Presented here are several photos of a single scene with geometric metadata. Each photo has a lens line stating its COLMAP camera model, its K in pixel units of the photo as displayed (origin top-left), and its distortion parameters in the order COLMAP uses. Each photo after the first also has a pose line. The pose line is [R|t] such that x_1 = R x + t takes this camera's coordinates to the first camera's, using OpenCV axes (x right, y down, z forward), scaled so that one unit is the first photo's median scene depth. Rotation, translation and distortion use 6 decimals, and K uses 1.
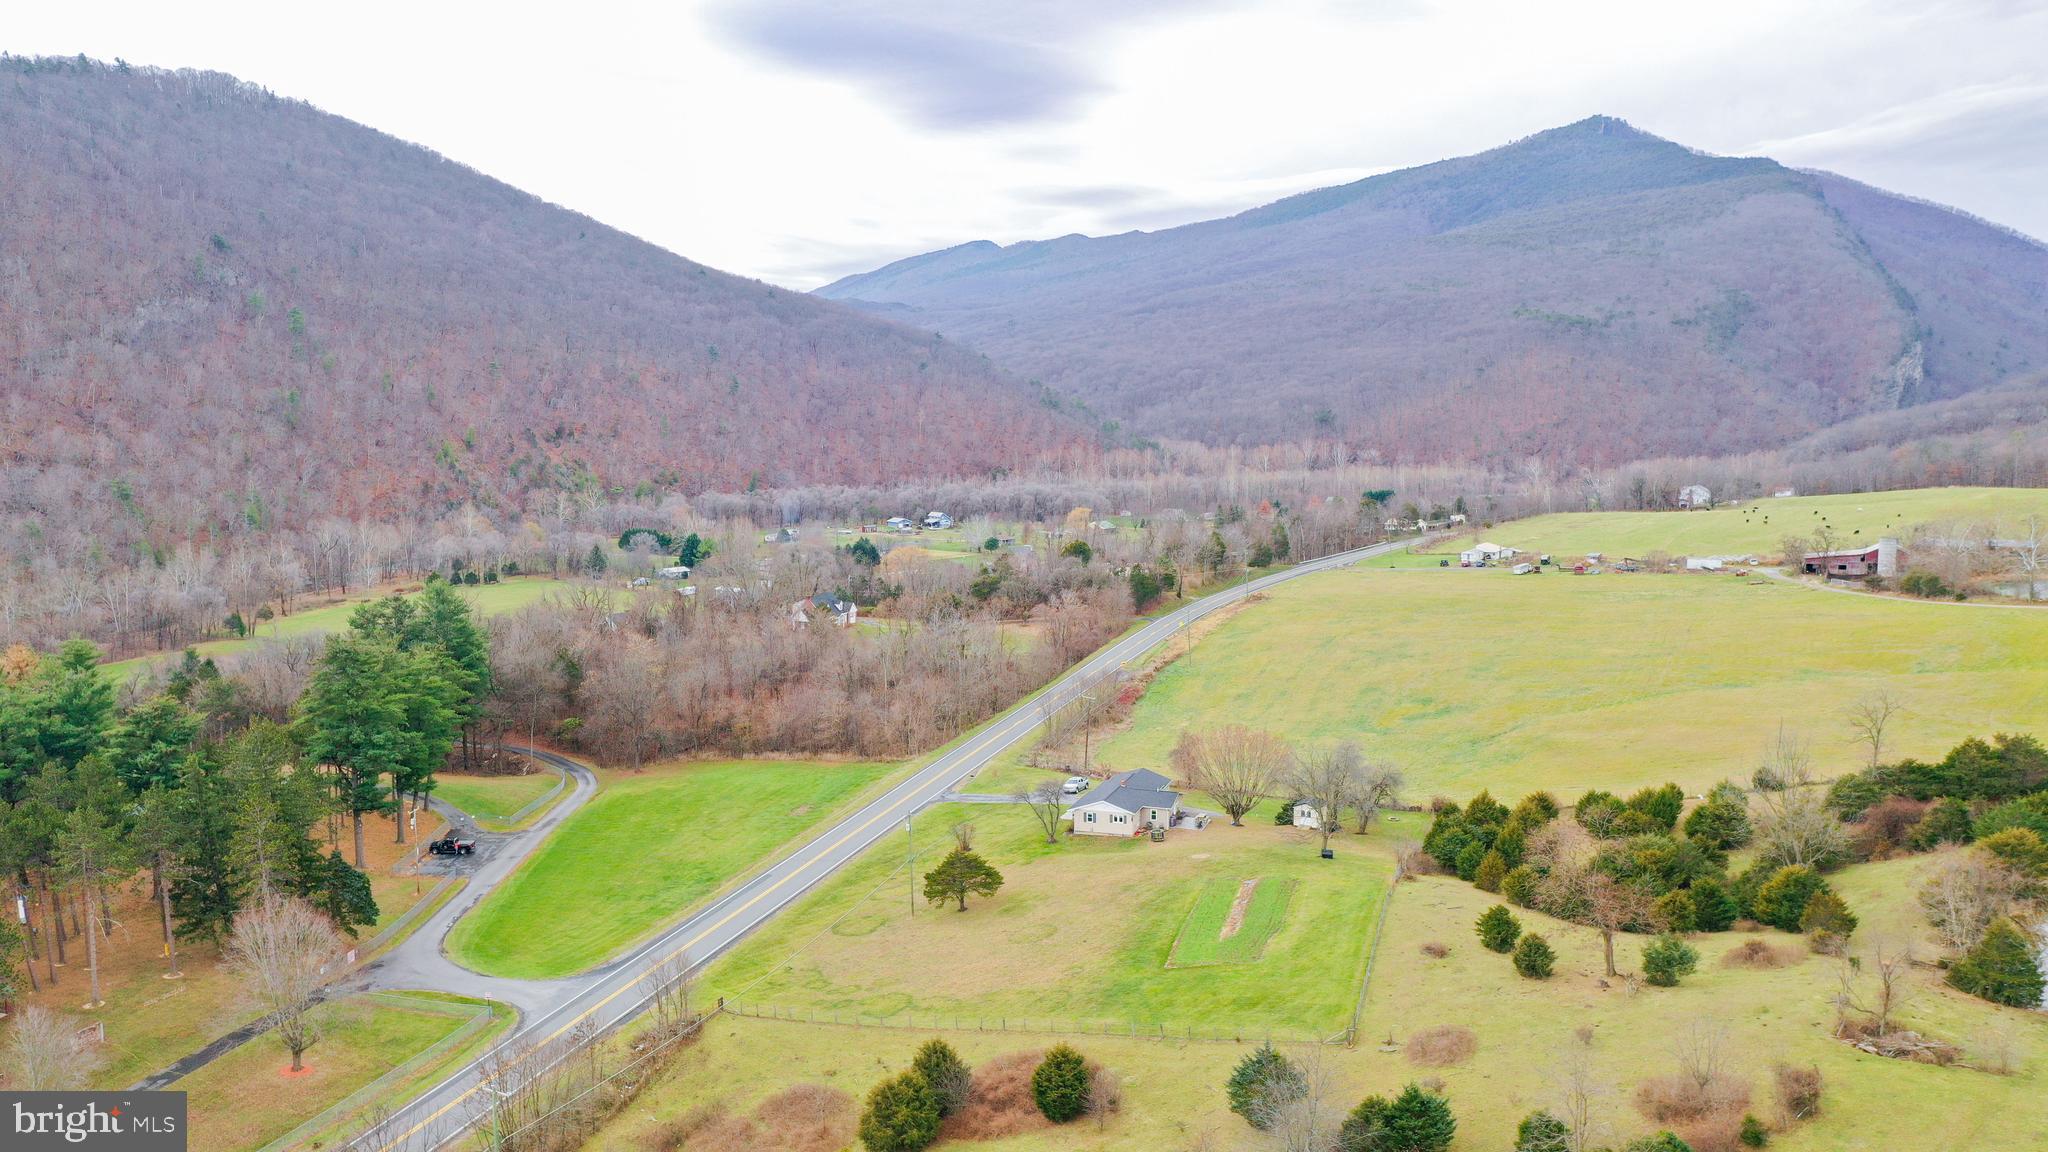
lens RADIAL K [[1616.8, 0, 1024.0], [0, 1616.8, 576.0], [0, 0, 1]] dist [-0.004657, -0.000551]
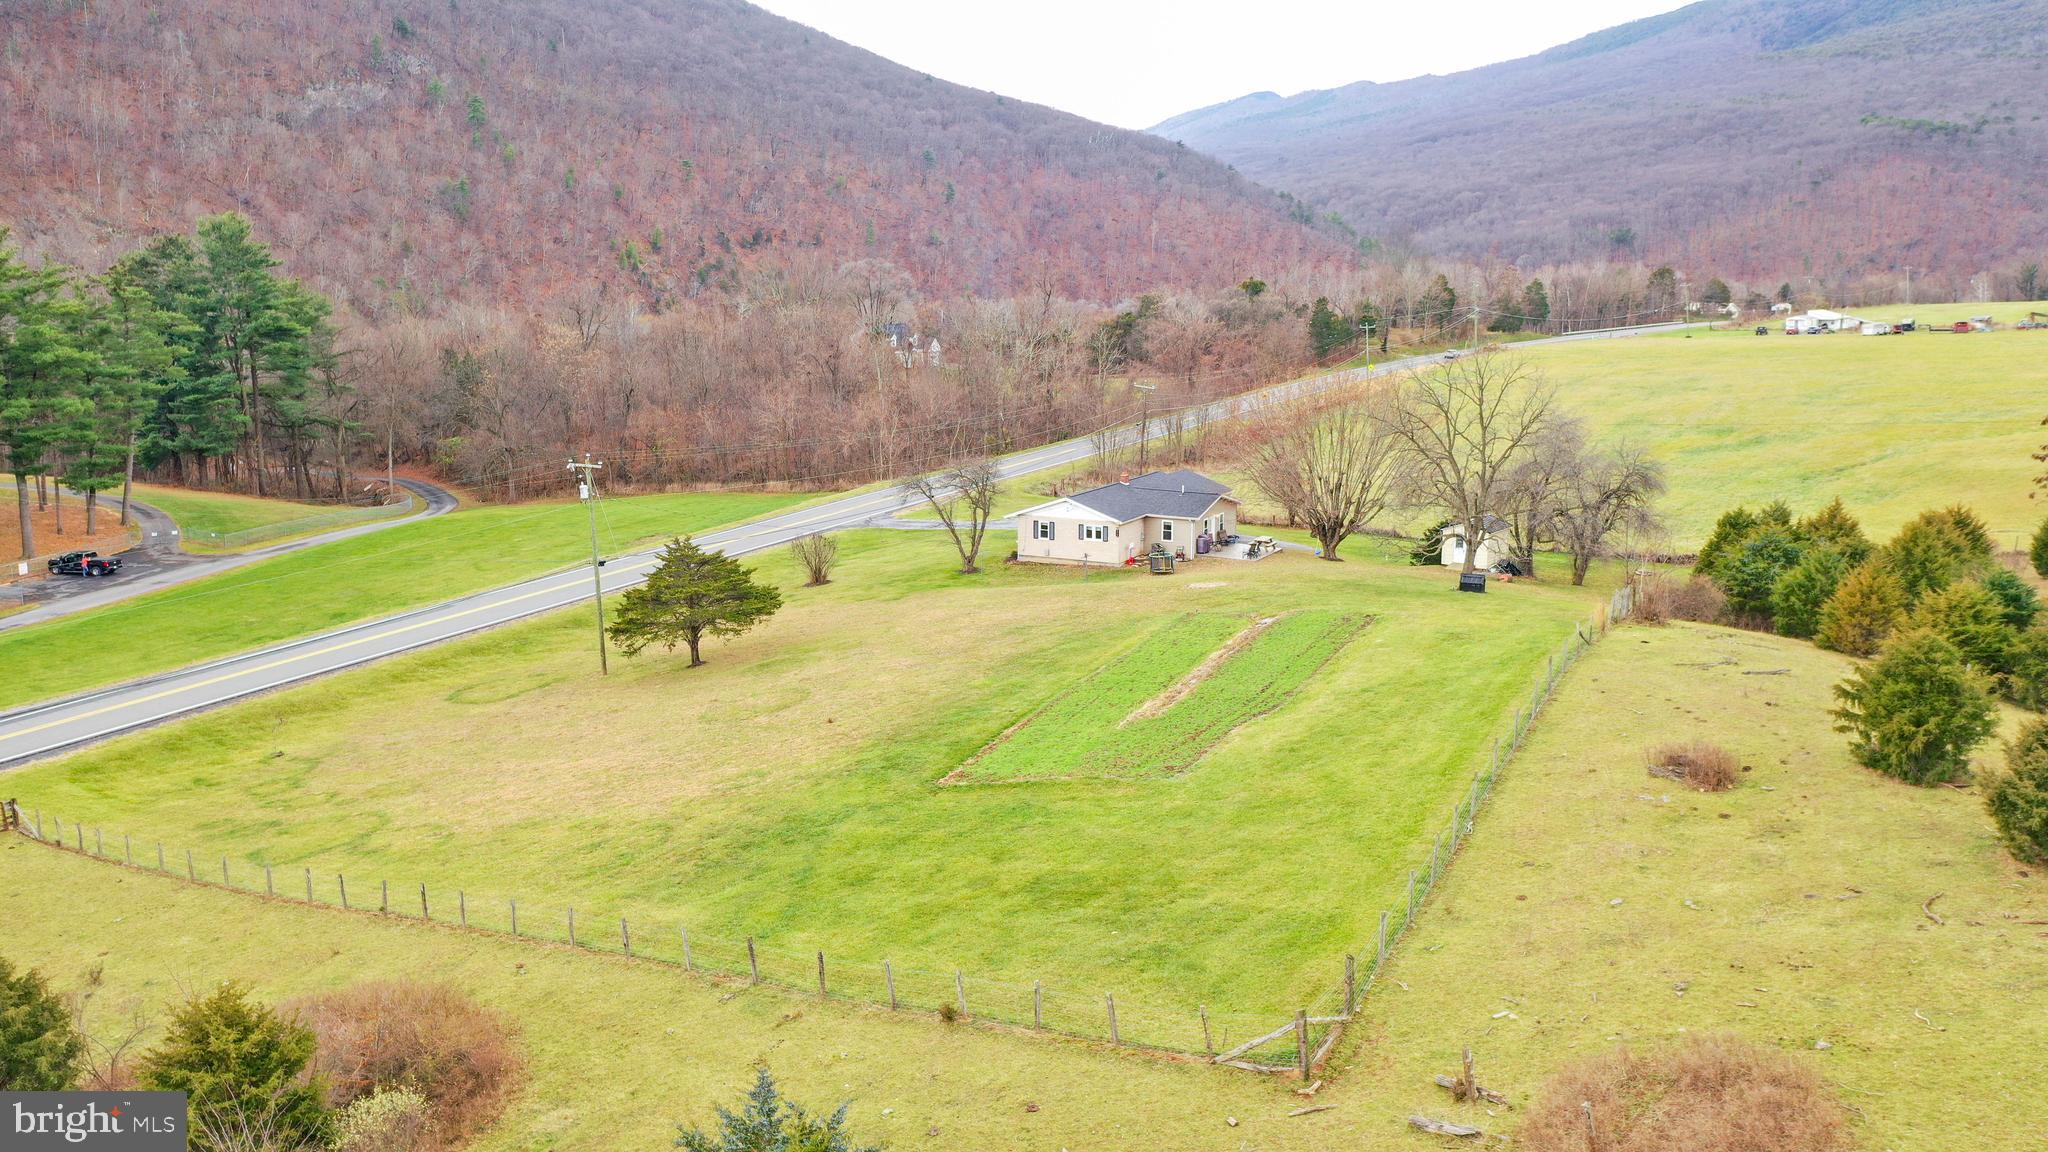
lens RADIAL K [[1616.8, 0, 1024.0], [0, 1616.8, 576.0], [0, 0, 1]] dist [-0.004657, -0.000551]
pose [[0.985357, 0.034339, -0.167011, 0.025115], [-0.020805, 0.996405, 0.082125, 0.024422], [0.169231, -0.077448, 0.982529, 0.095557]]
